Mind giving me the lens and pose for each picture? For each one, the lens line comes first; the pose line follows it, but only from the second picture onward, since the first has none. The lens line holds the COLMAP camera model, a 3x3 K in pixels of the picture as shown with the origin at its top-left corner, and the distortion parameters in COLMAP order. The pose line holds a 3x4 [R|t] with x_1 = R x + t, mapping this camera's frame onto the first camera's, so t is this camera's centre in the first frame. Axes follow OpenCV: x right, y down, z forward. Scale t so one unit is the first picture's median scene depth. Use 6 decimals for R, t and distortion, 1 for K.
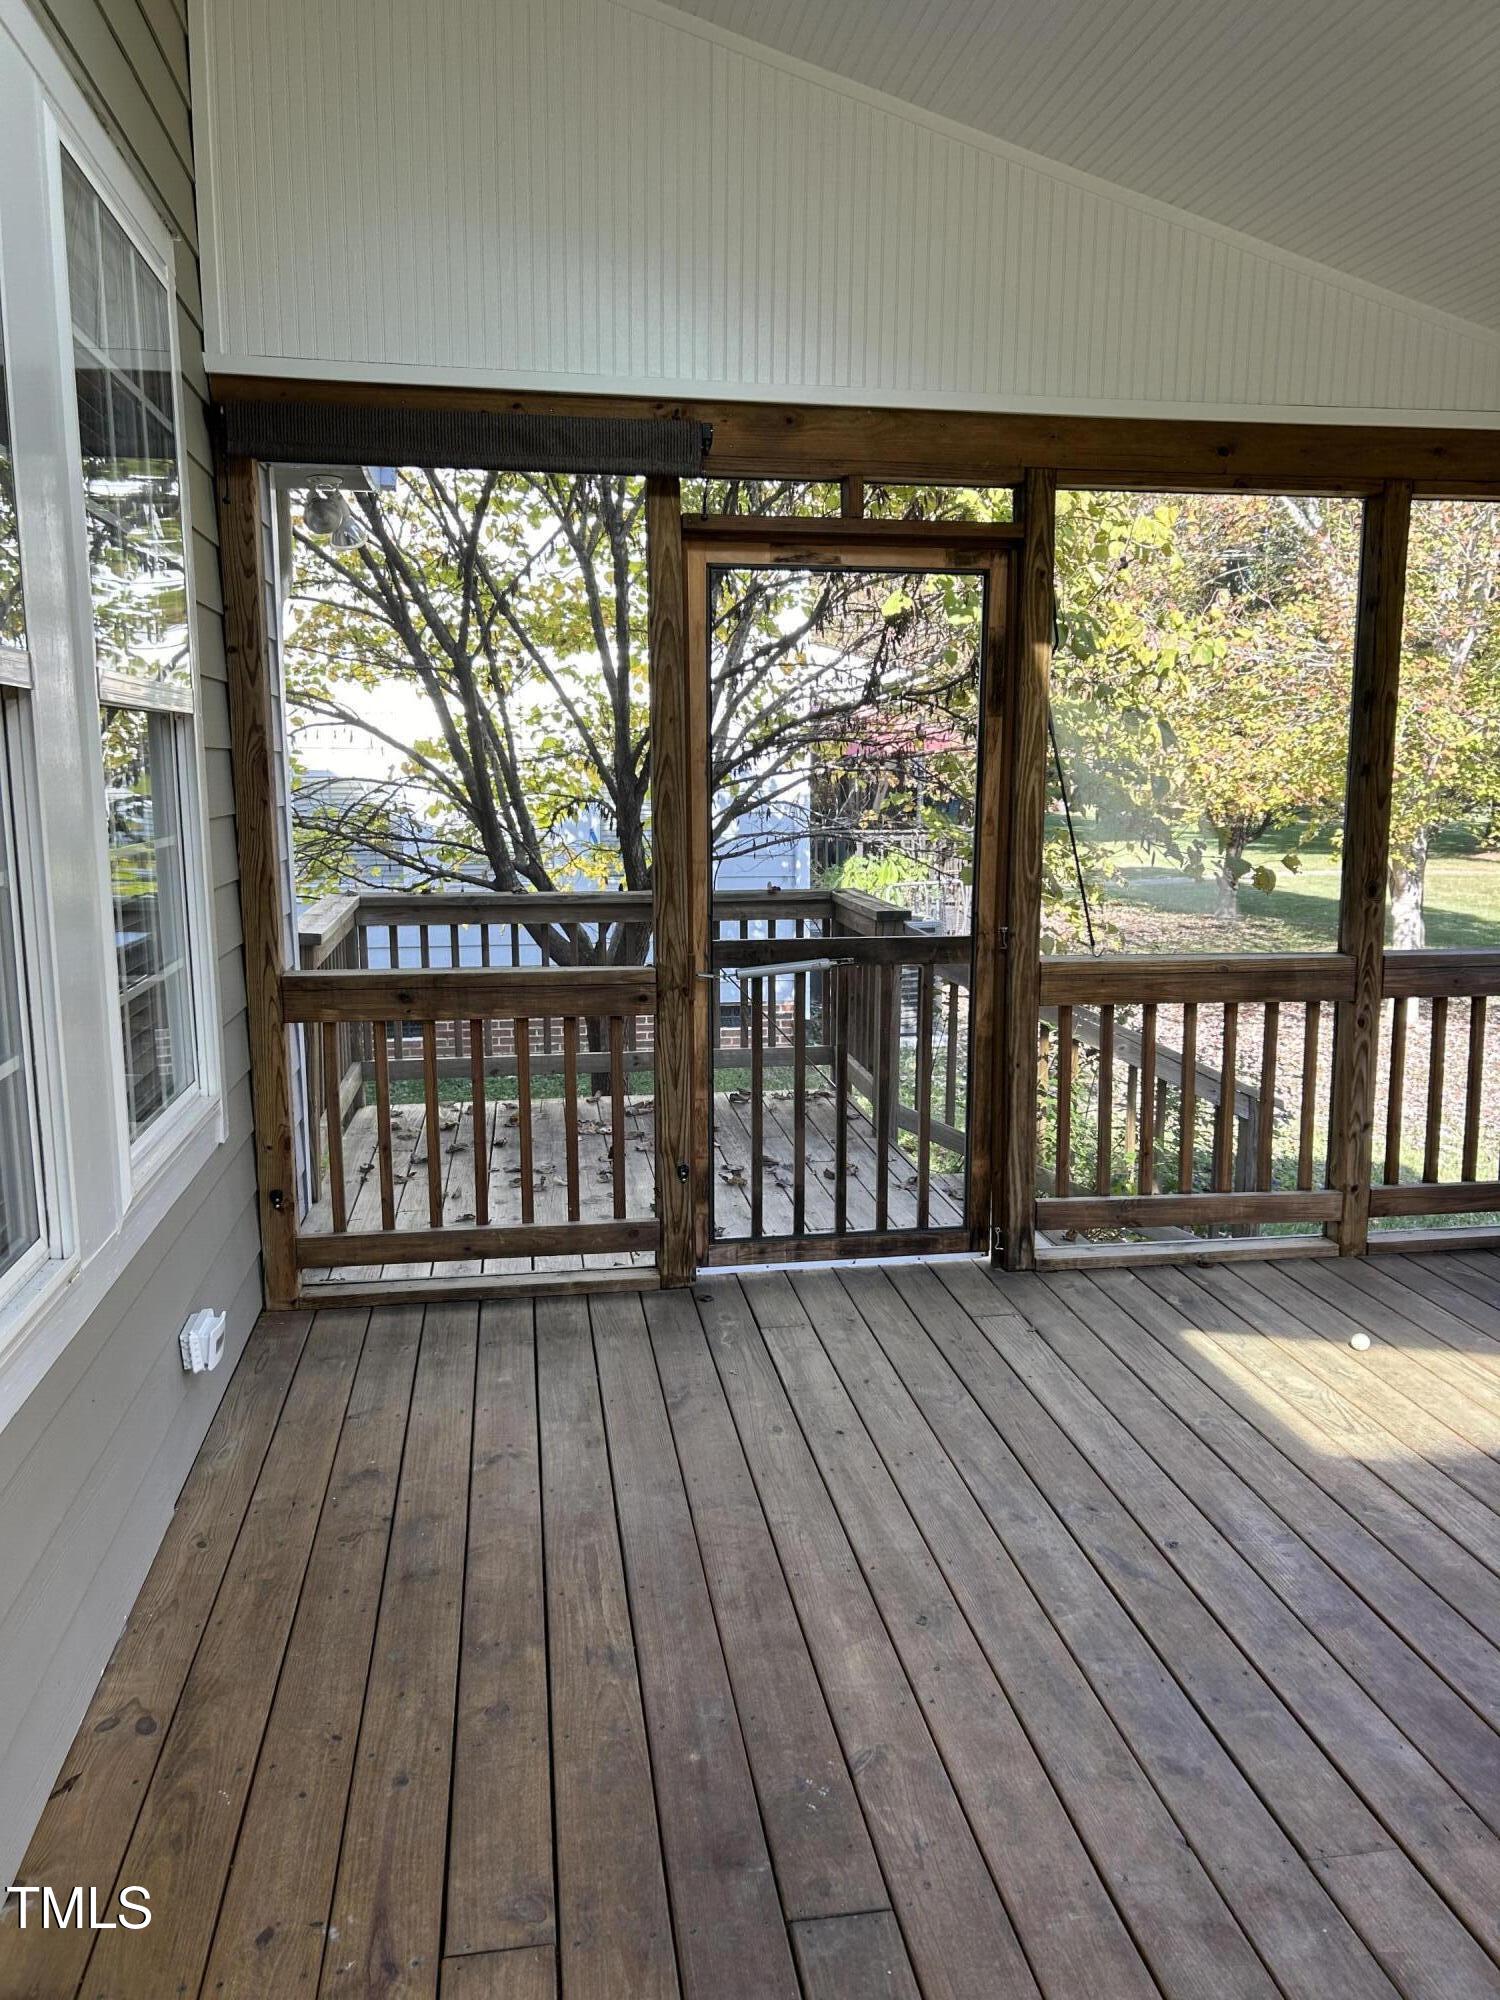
lens RADIAL K [[1522.1, 0, 752.5], [0, 1522.1, 1003.3], [0, 0, 1]] dist [0.004551, 0.012173]
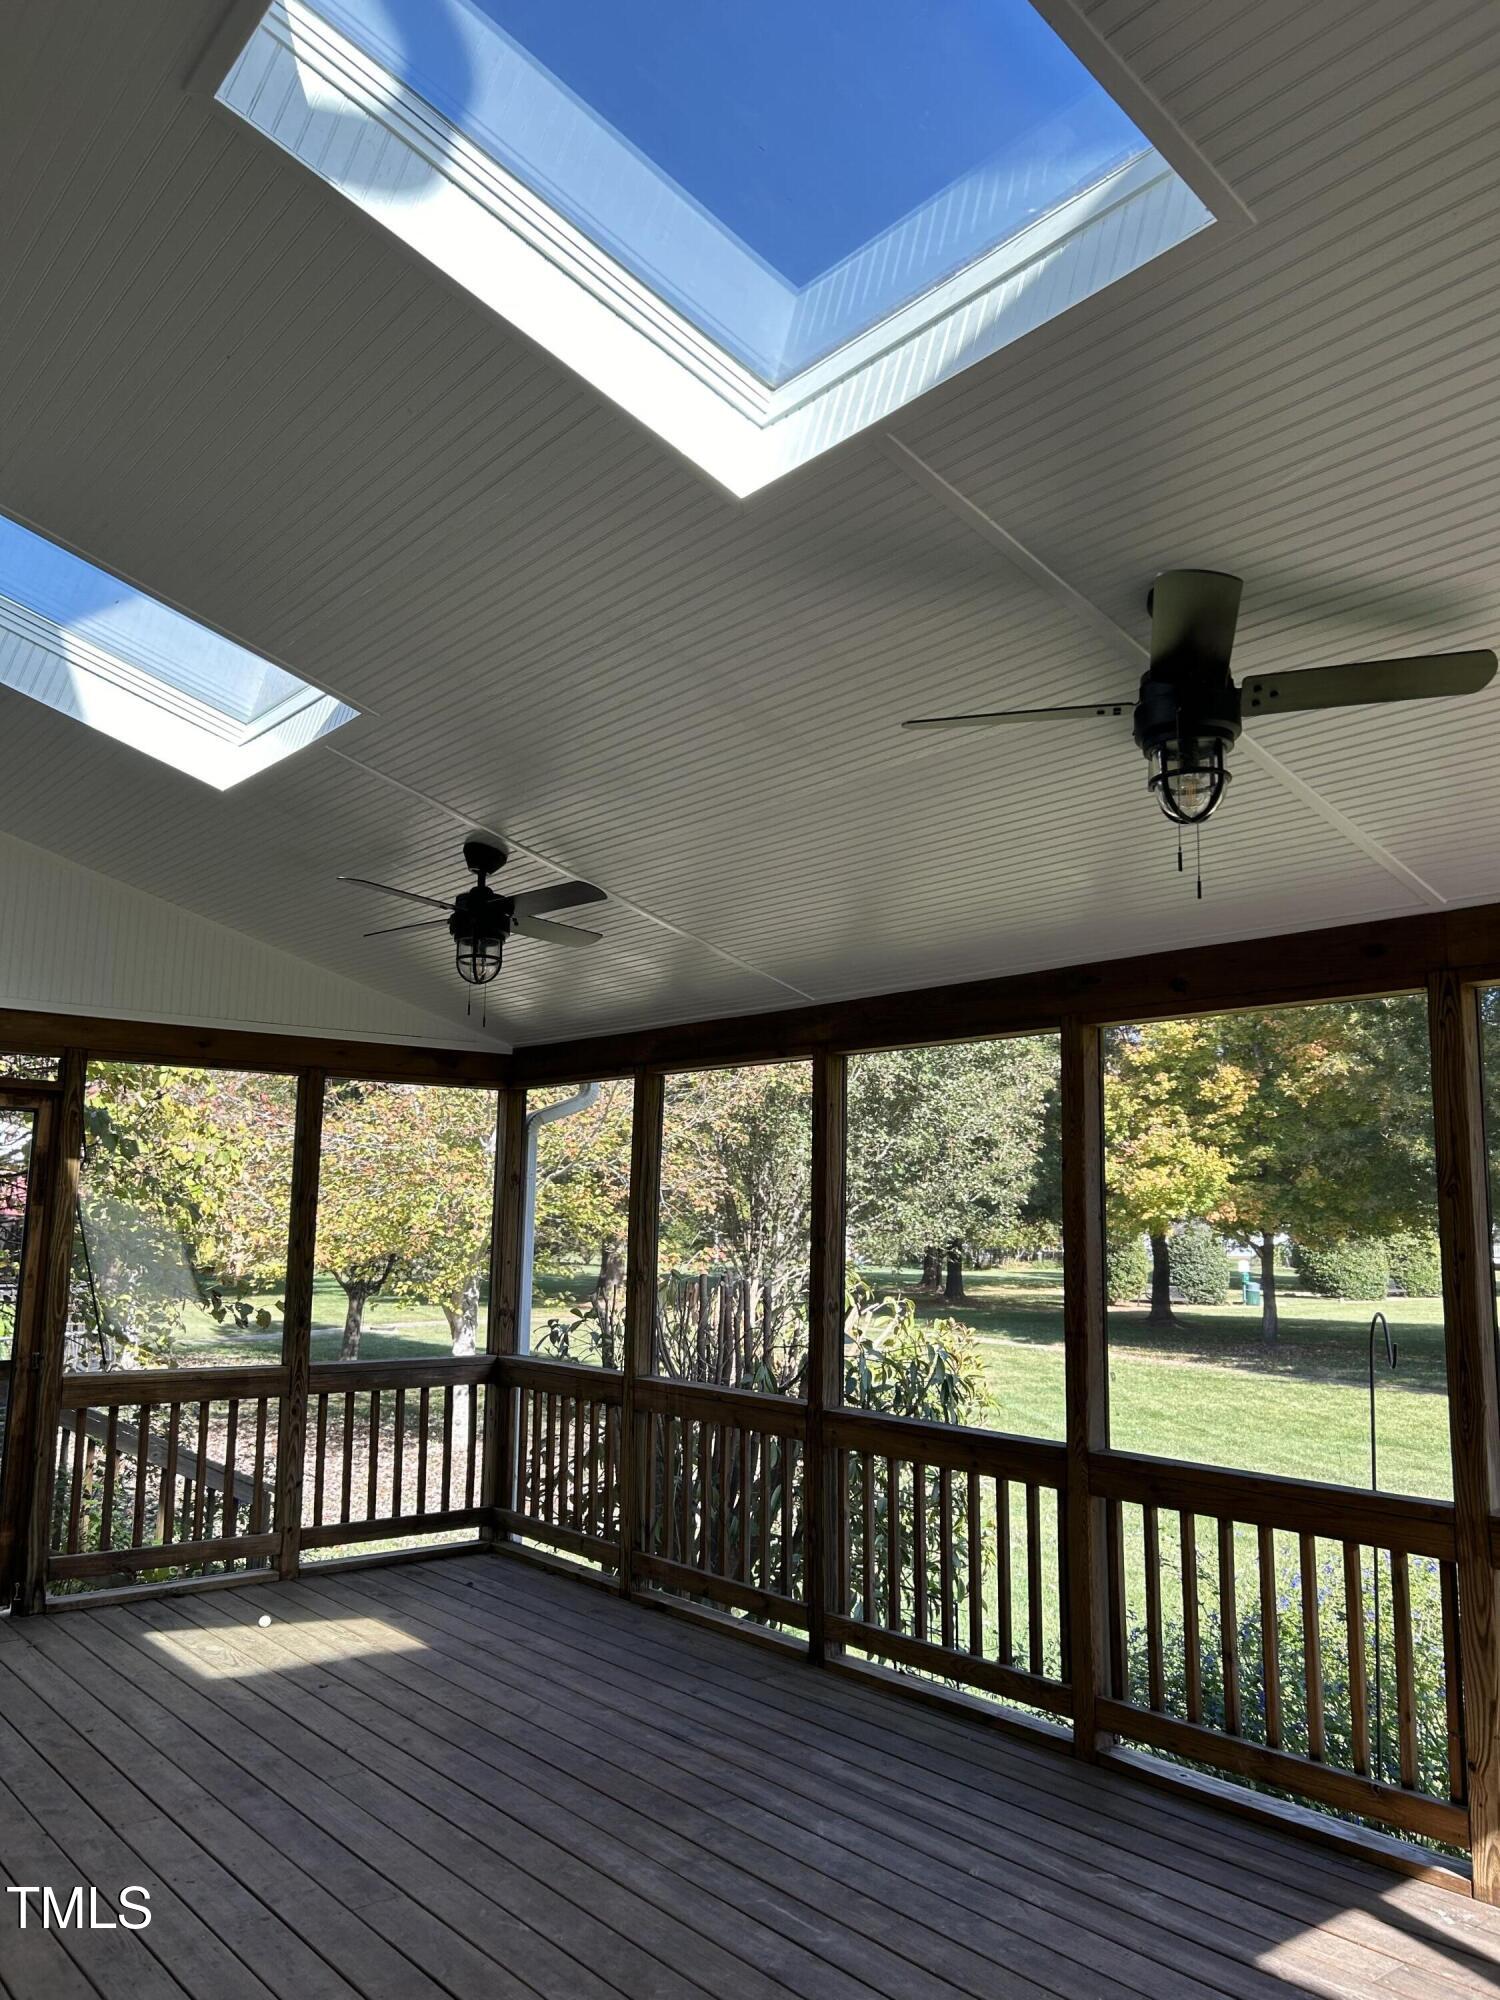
lens RADIAL K [[1522.1, 0, 764.3], [0, 1522.1, 1006.9], [0, 0, 1]] dist [0.004551, 0.012173]
pose [[0.860272, 0.088429, 0.502108, 0.006490], [0.059826, 0.960530, -0.271666, 0.065691], [-0.506313, 0.263746, 0.821027, -0.582566]]
